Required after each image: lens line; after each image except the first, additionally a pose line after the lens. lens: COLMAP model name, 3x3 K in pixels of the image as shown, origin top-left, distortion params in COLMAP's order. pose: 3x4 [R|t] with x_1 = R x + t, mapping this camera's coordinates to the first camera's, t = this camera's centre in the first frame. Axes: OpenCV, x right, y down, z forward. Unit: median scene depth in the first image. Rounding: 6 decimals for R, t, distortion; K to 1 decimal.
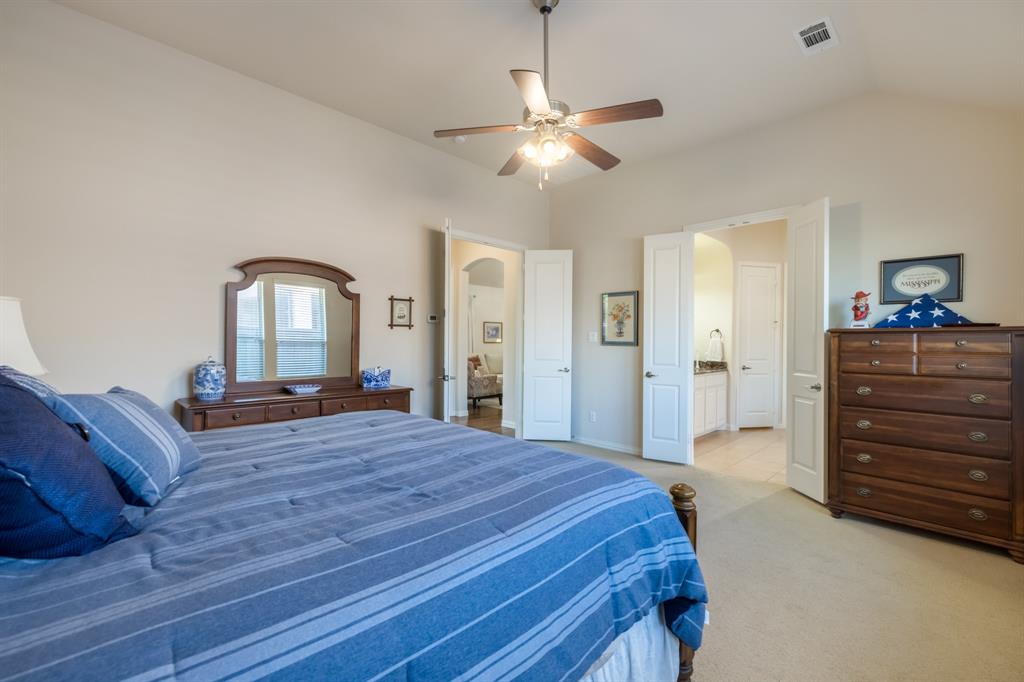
lens RADIAL K [[437.0, 0, 508.5], [0, 437.0, 342.1], [0, 0, 1]] dist [-0.000312, 0.000013]
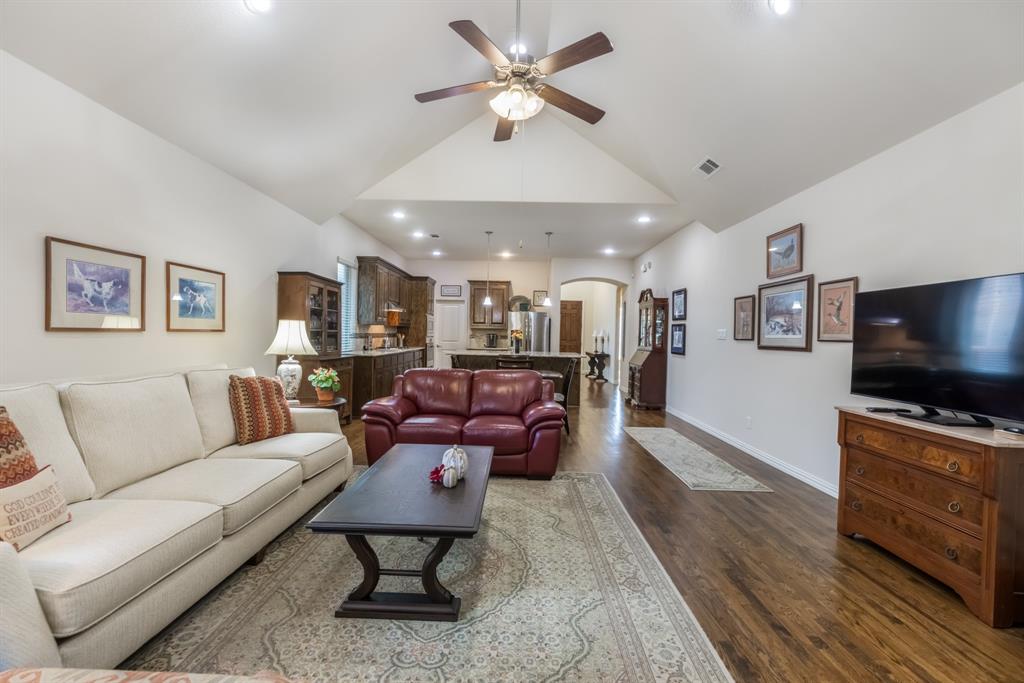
lens RADIAL K [[437.0, 0, 508.5], [0, 437.0, 342.6], [0, 0, 1]] dist [-0.000312, 0.000013]
pose [[0.713940, -0.003457, 0.700198, -0.043644], [-0.015949, 0.999648, 0.021197, -0.000844], [-0.700025, -0.026300, 0.713634, 0.663090]]
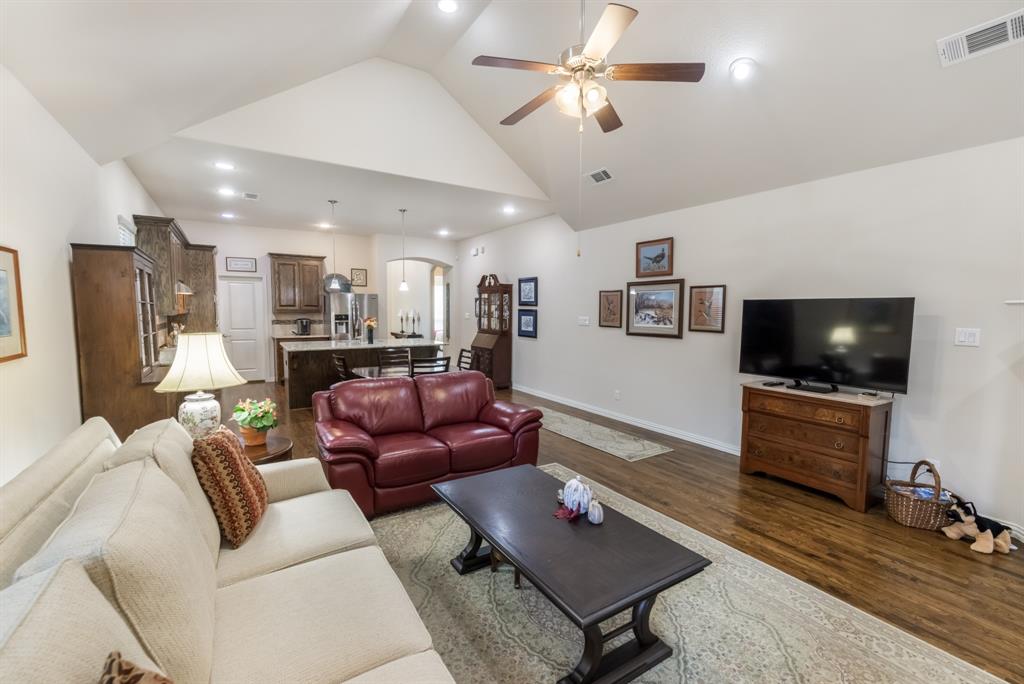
lens RADIAL K [[437.0, 0, 508.5], [0, 437.0, 343.1], [0, 0, 1]] dist [-0.000312, 0.000013]
pose [[0.208324, -0.080964, 0.974703, -0.098961], [-0.005756, 0.996449, 0.084001, -0.019560], [-0.978043, -0.023110, 0.207119, 0.802866]]
